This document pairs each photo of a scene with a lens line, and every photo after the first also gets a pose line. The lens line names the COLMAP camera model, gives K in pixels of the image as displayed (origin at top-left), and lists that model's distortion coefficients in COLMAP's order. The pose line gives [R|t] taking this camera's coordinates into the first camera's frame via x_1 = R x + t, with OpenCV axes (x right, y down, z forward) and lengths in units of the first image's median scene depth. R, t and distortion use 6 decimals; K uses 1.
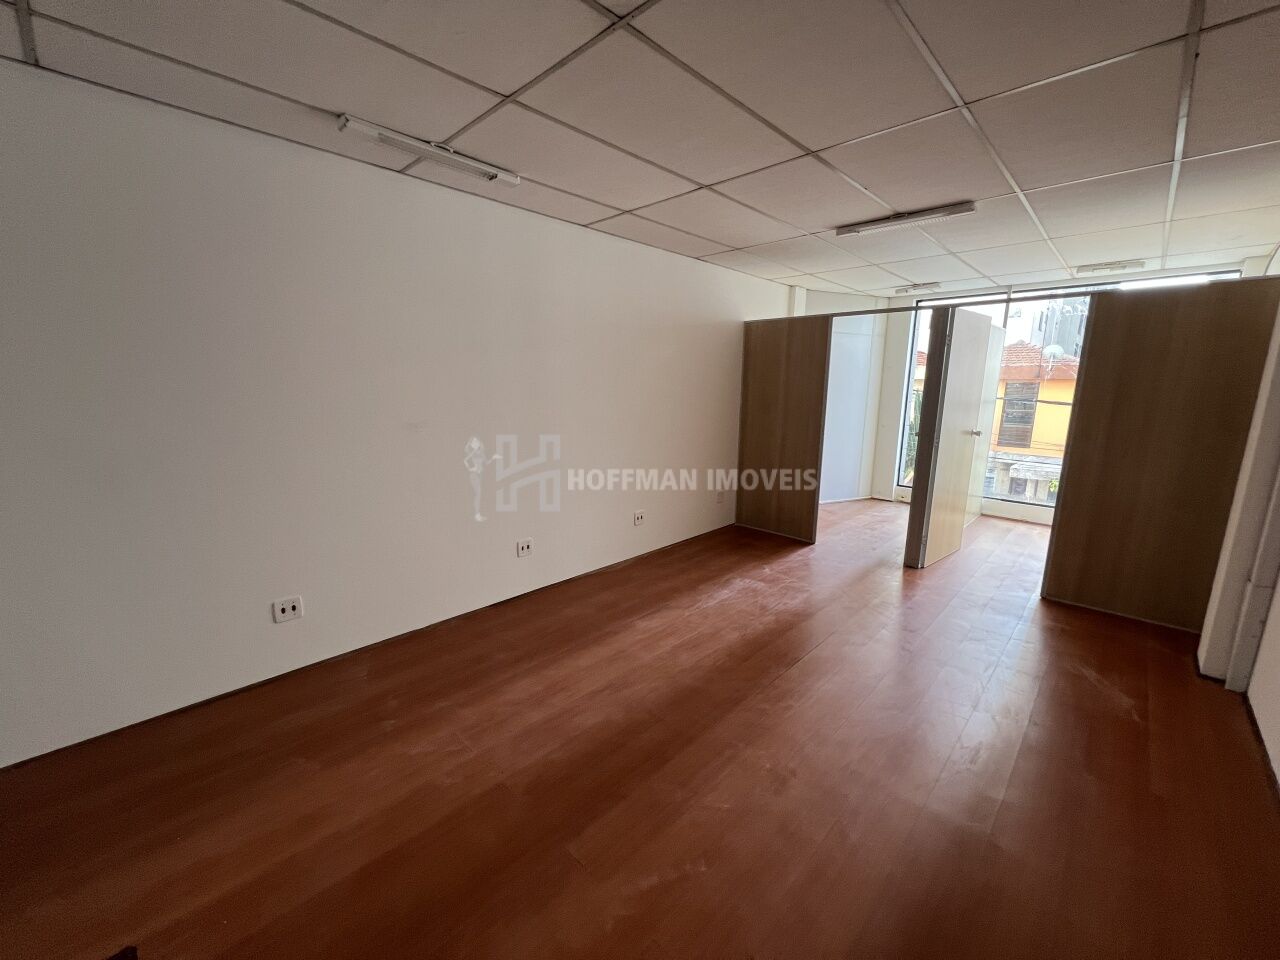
lens RADIAL K [[509.8, 0, 636.7], [0, 509.8, 480.0], [0, 0, 1]] dist [-0.002310, -0.000162]
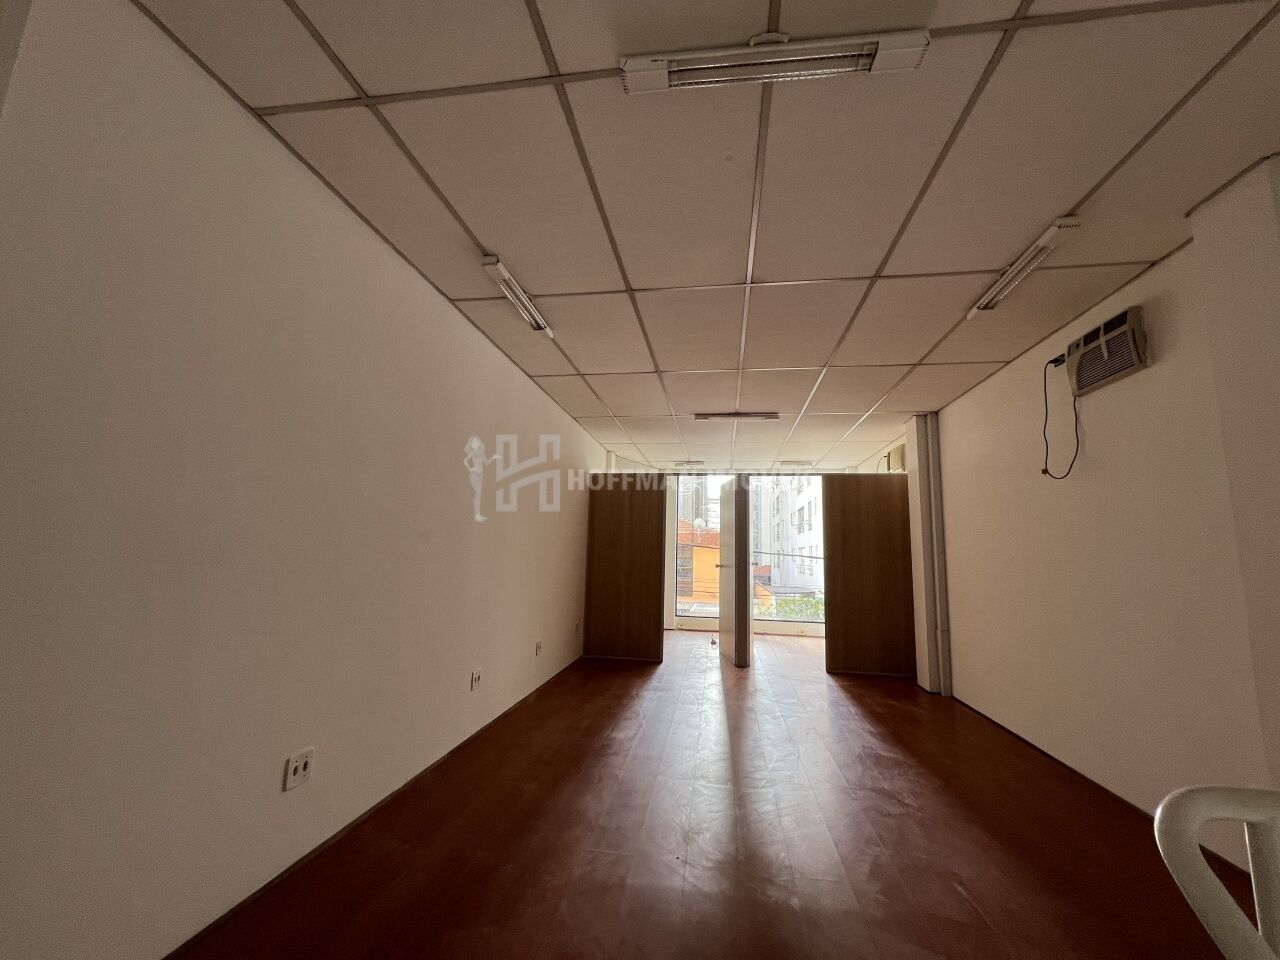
lens RADIAL K [[509.8, 0, 636.9], [0, 509.8, 482.9], [0, 0, 1]] dist [-0.002310, -0.000162]
pose [[0.816558, 0.092041, 0.569879, -0.551366], [0.090835, 0.954422, -0.284302, 0.085693], [-0.570072, 0.283915, 0.770980, 0.038607]]
